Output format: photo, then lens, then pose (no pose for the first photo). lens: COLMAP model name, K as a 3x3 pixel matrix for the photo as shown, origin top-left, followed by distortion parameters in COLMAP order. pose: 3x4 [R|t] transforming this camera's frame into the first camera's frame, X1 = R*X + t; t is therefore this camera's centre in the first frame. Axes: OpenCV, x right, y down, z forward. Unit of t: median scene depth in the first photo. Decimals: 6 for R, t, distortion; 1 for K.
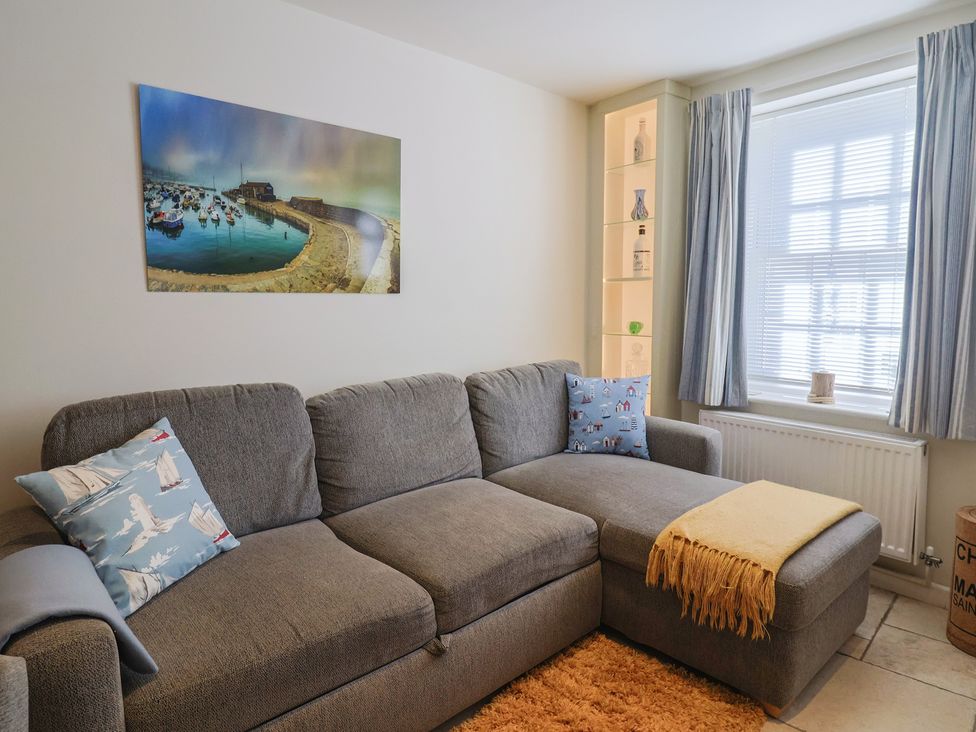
lens RADIAL K [[599.8, 0, 499.9], [0, 599.8, 365.5], [0, 0, 1]] dist [0.000671, -0.012649]
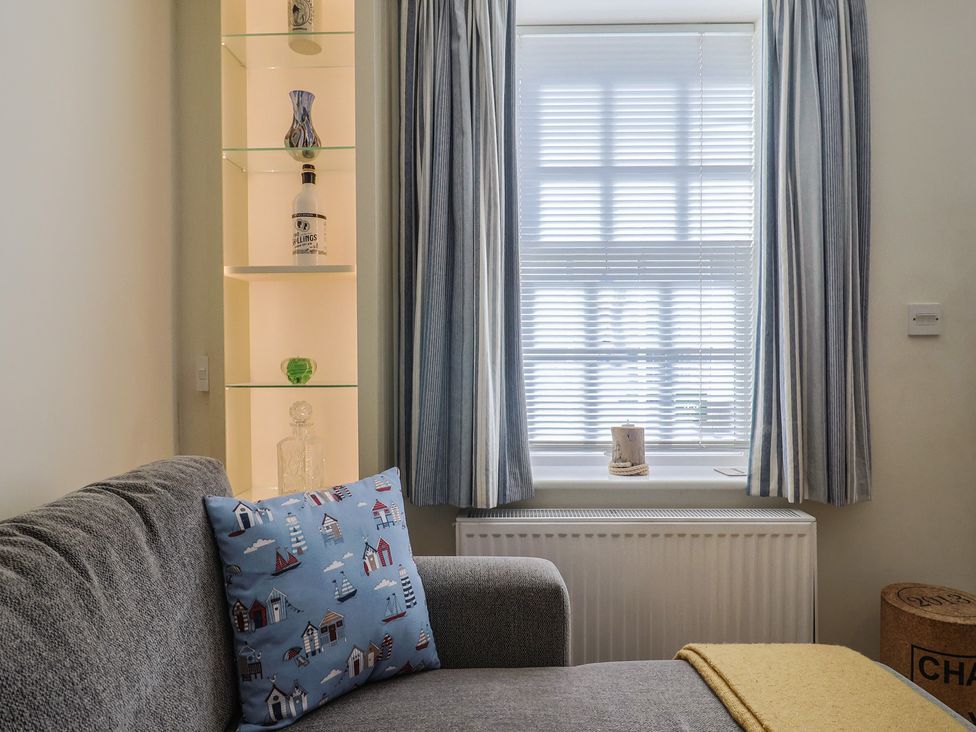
lens RADIAL K [[599.8, 0, 499.9], [0, 599.8, 365.5], [0, 0, 1]] dist [0.000671, -0.012649]
pose [[0.637970, -0.014509, 0.769924, -0.053673], [0.086003, 0.994910, -0.052515, -0.032409], [-0.765243, 0.099719, 0.635971, 0.664855]]
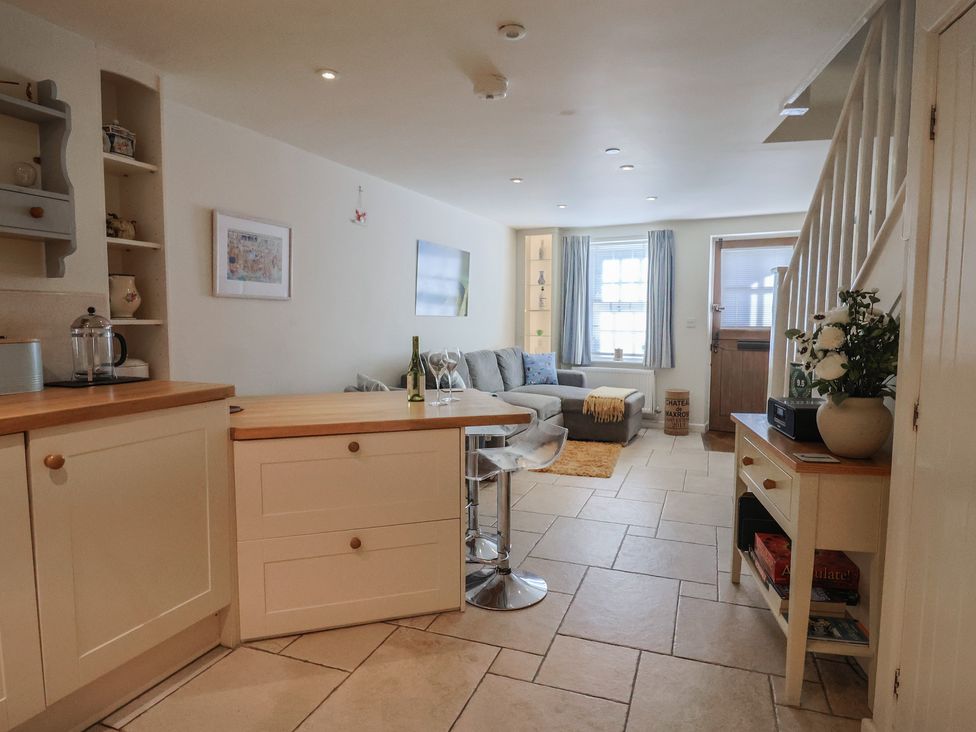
lens RADIAL K [[588.9, 0, 488.0], [0, 588.9, 366.0], [0, 0, 1]] dist [-0.000492, -0.004523]
pose [[0.925073, -0.021487, 0.379181, -0.907478], [0.032649, 0.999202, -0.023029, 0.121222], [-0.378383, 0.033683, 0.925036, -1.083207]]
